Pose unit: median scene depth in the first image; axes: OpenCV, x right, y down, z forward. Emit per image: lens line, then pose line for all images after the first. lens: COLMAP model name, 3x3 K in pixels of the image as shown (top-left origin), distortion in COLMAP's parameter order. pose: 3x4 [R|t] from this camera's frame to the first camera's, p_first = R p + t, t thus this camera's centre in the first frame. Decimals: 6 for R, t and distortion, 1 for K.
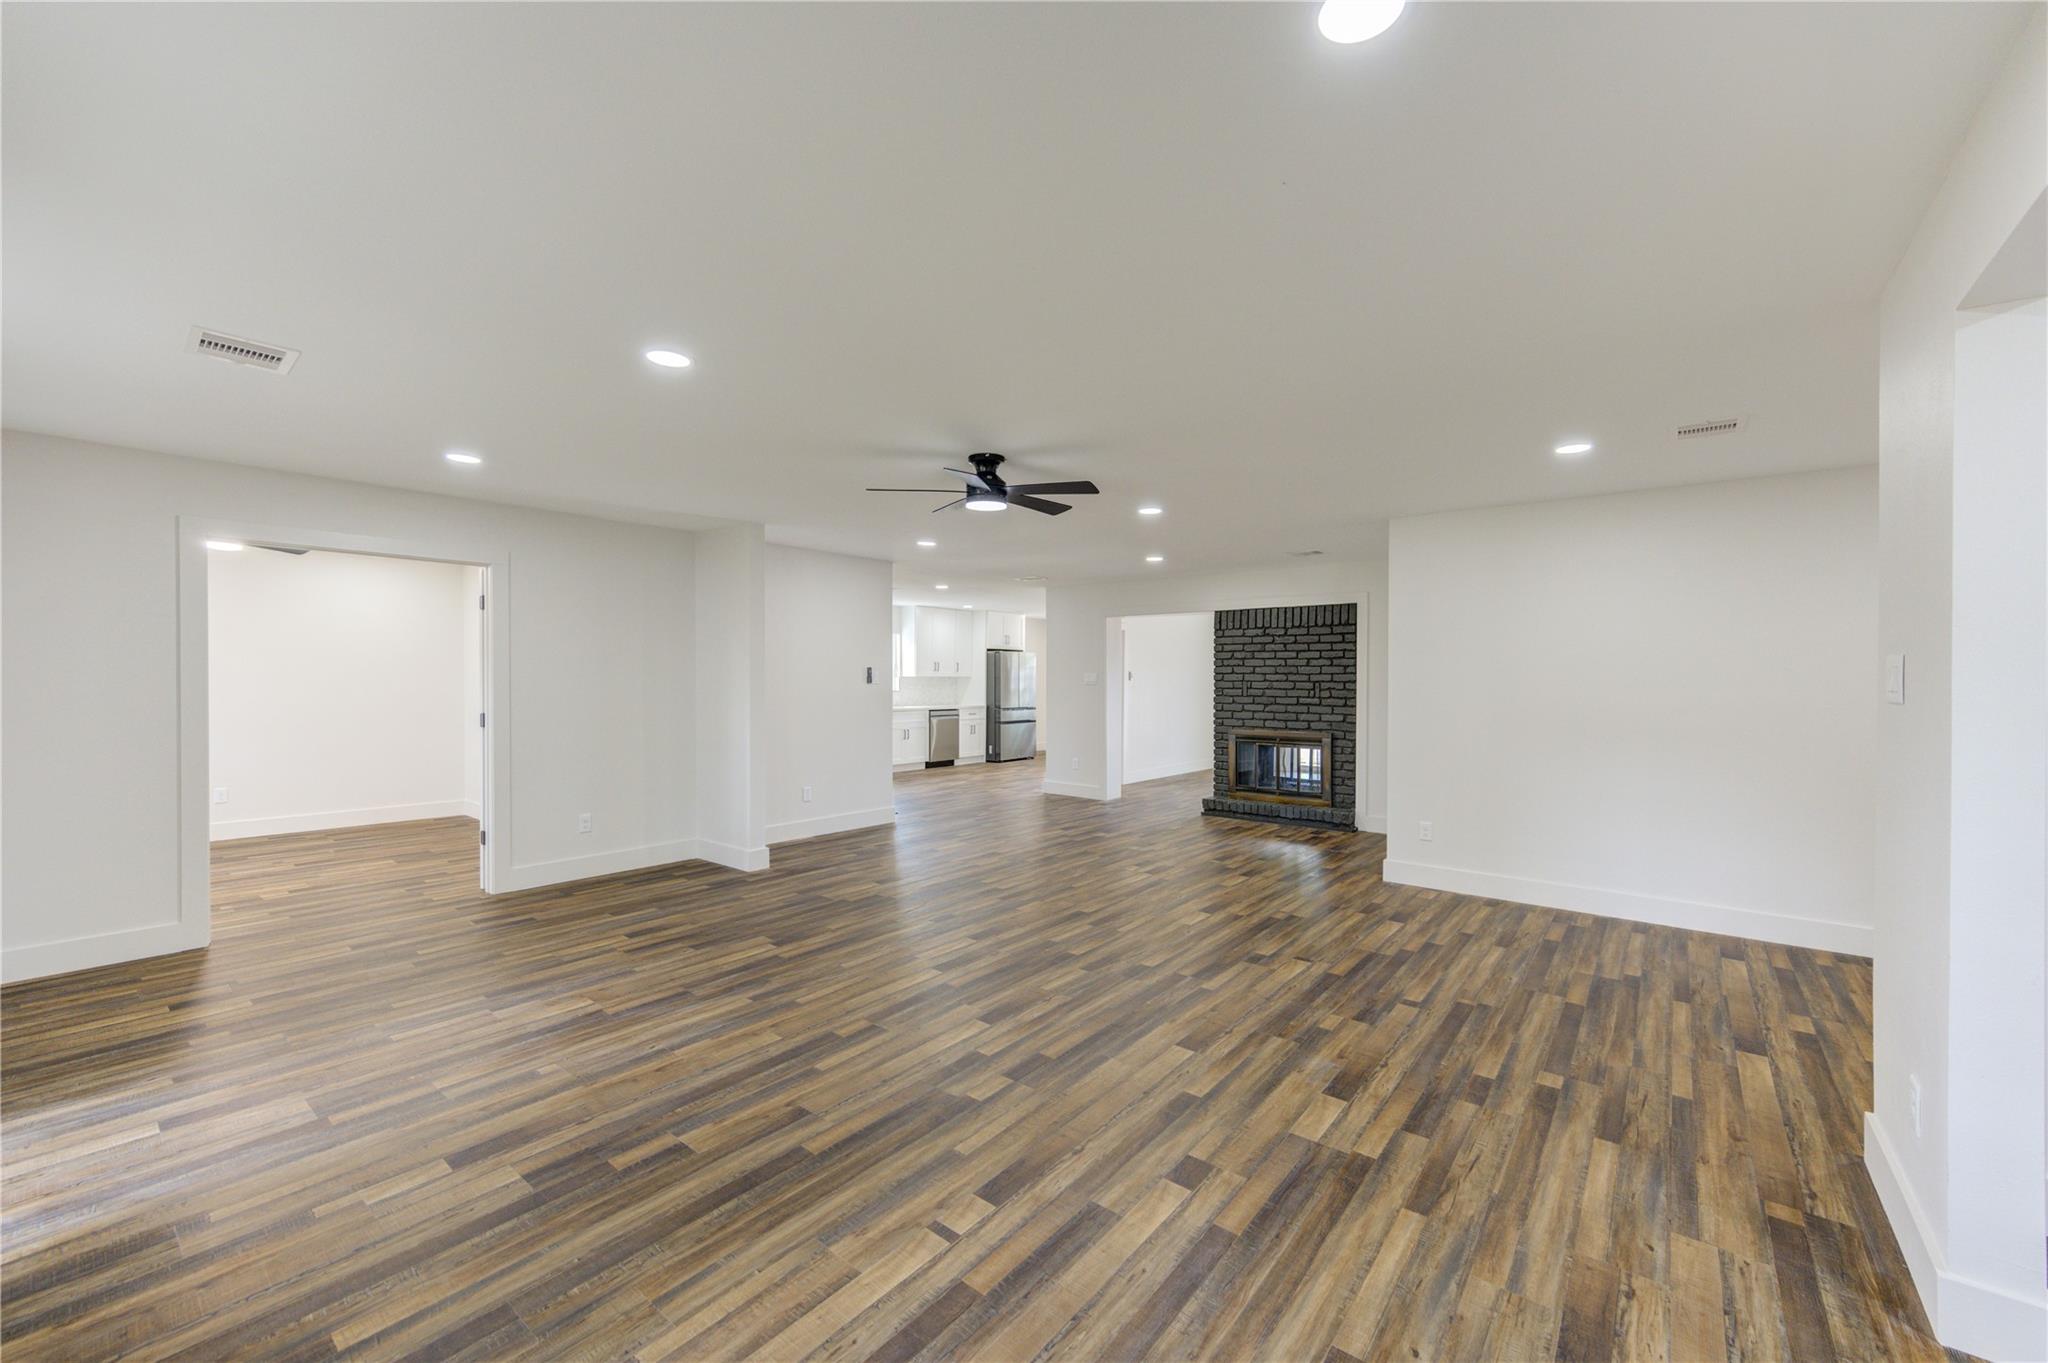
lens RADIAL K [[837.8, 0, 1054.3], [0, 837.8, 680.4], [0, 0, 1]] dist [0.001510, -0.000074]
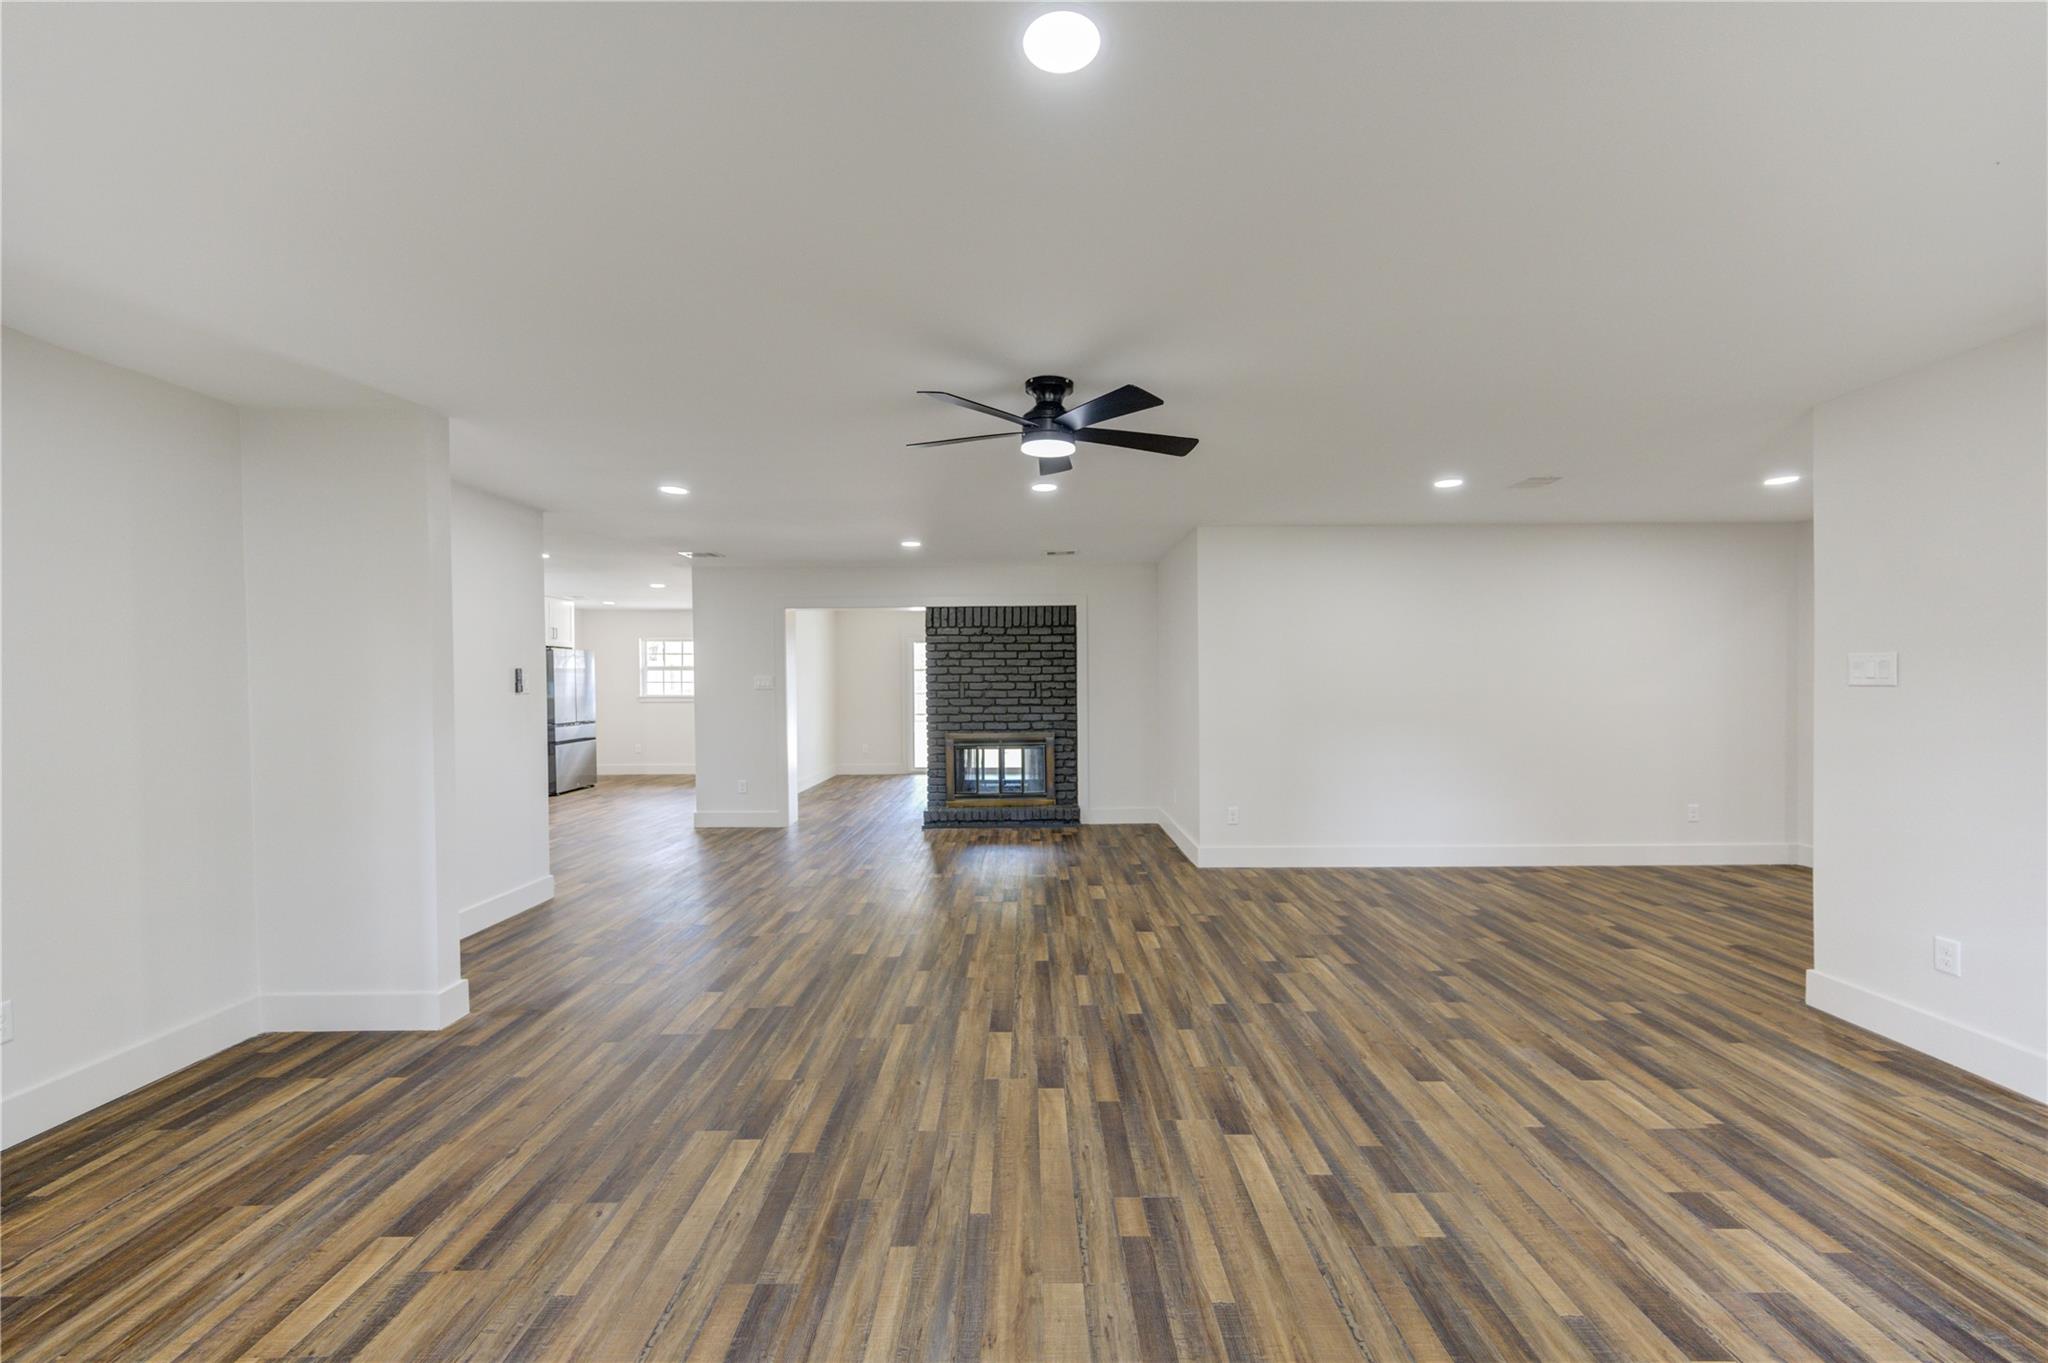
lens RADIAL K [[811.2, 0, 1048.6], [0, 811.2, 692.5], [0, 0, 1]] dist [0.002290, -0.000325]
pose [[0.773832, -0.020847, 0.633047, -0.302971], [0.014346, 0.999779, 0.015387, -0.000512], [-0.633228, -0.002826, 0.773960, 0.247883]]
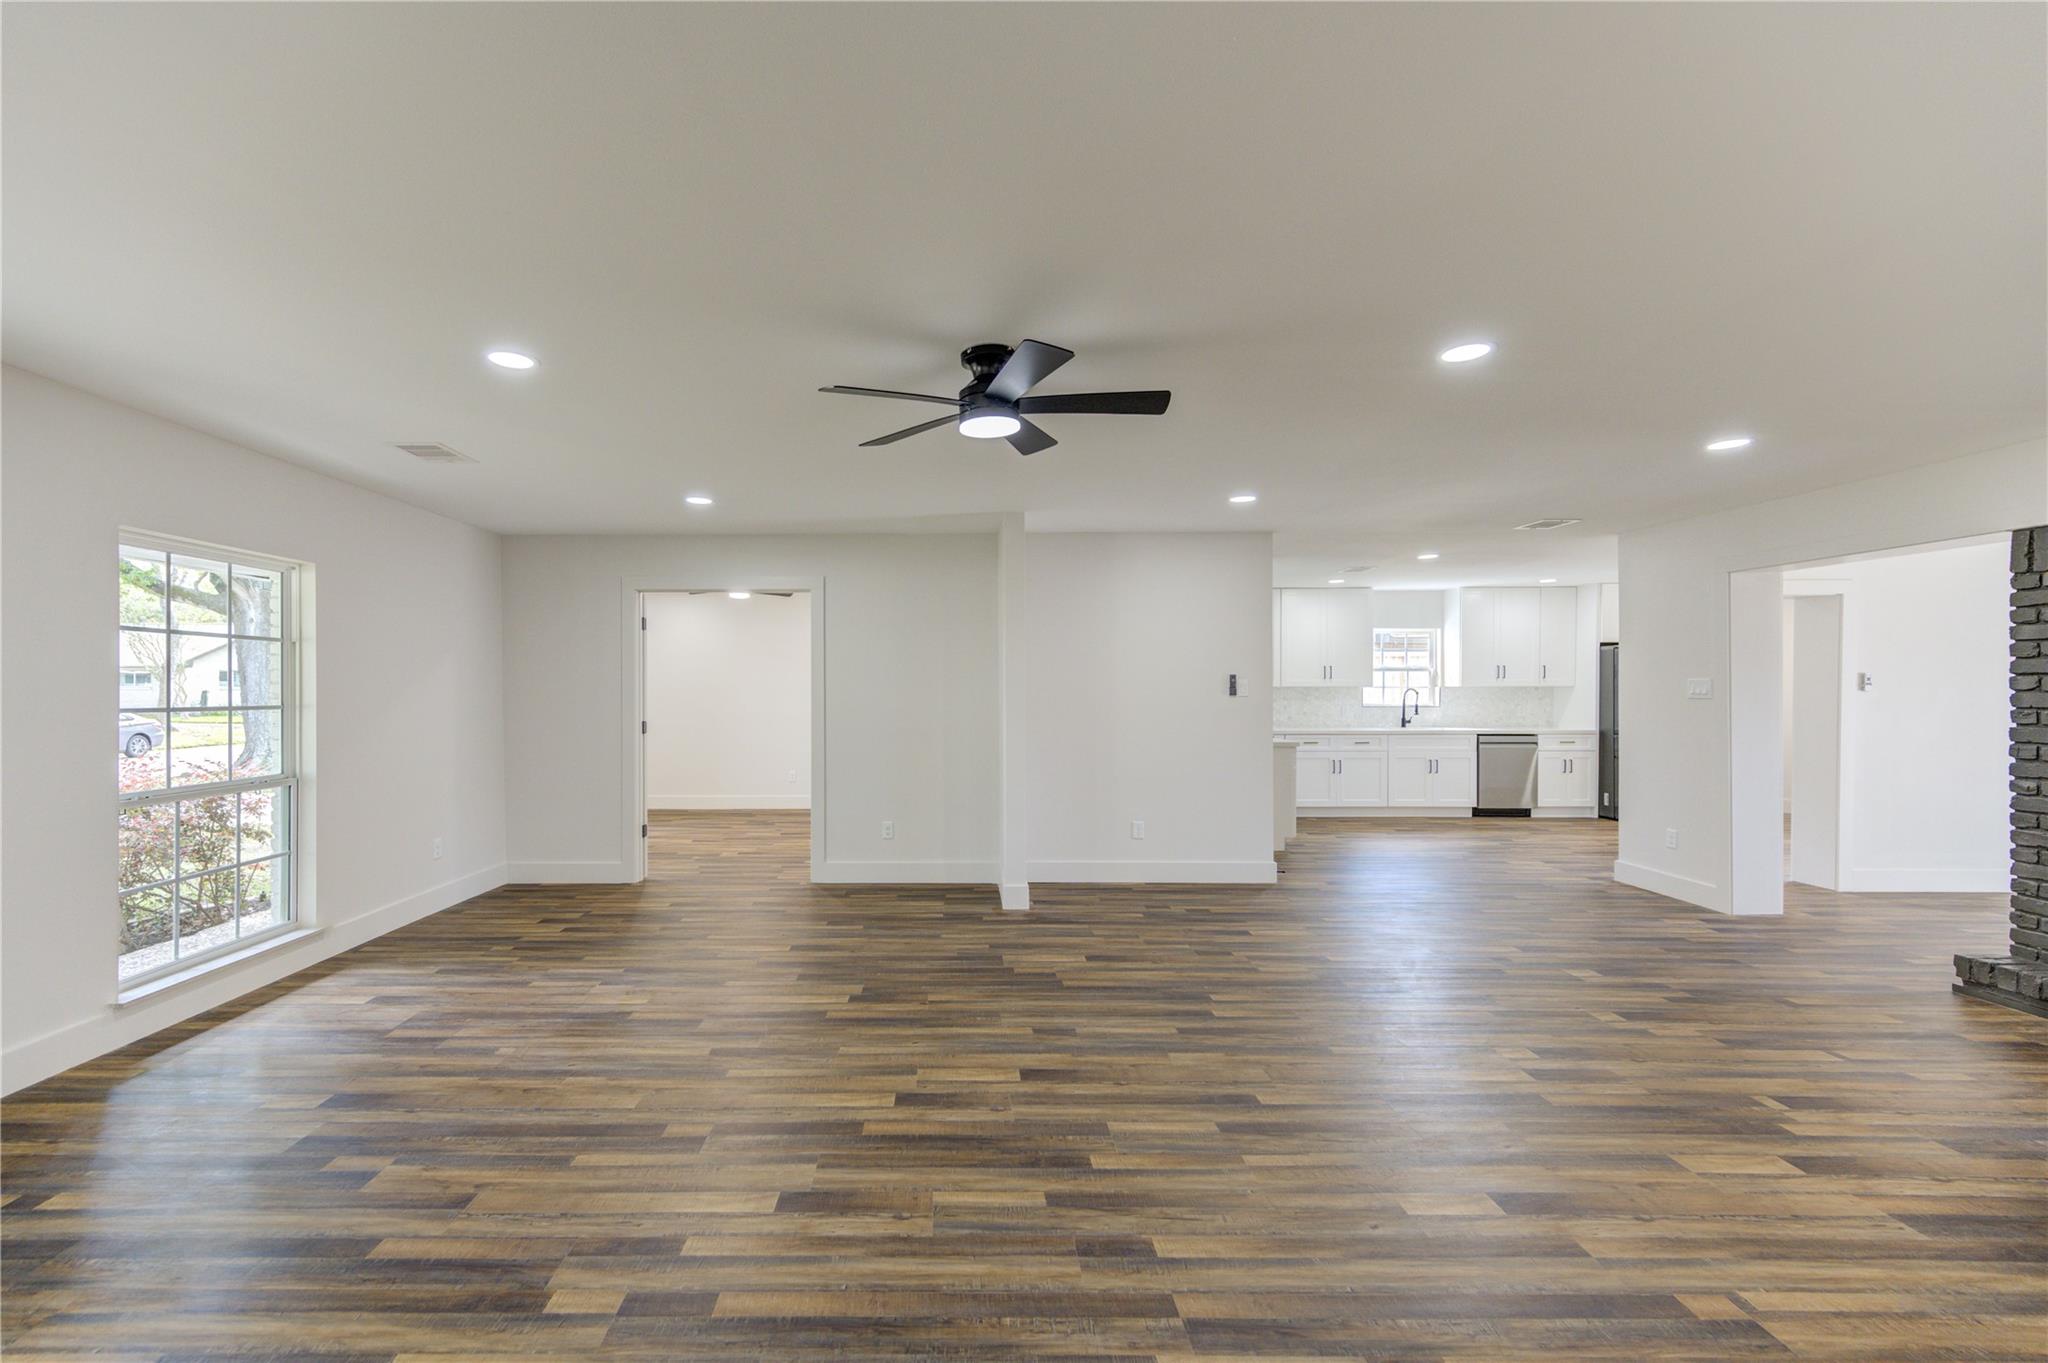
lens RADIAL K [[854.7, 0, 923.8], [0, 854.7, 681.7], [0, 0, 1]] dist [0.003984, -0.000348]
pose [[0.588436, -0.011859, -0.808457, 0.245851], [0.001715, 0.999908, -0.013419, 0.000736], [0.808542, 0.006510, 0.588402, 0.312827]]
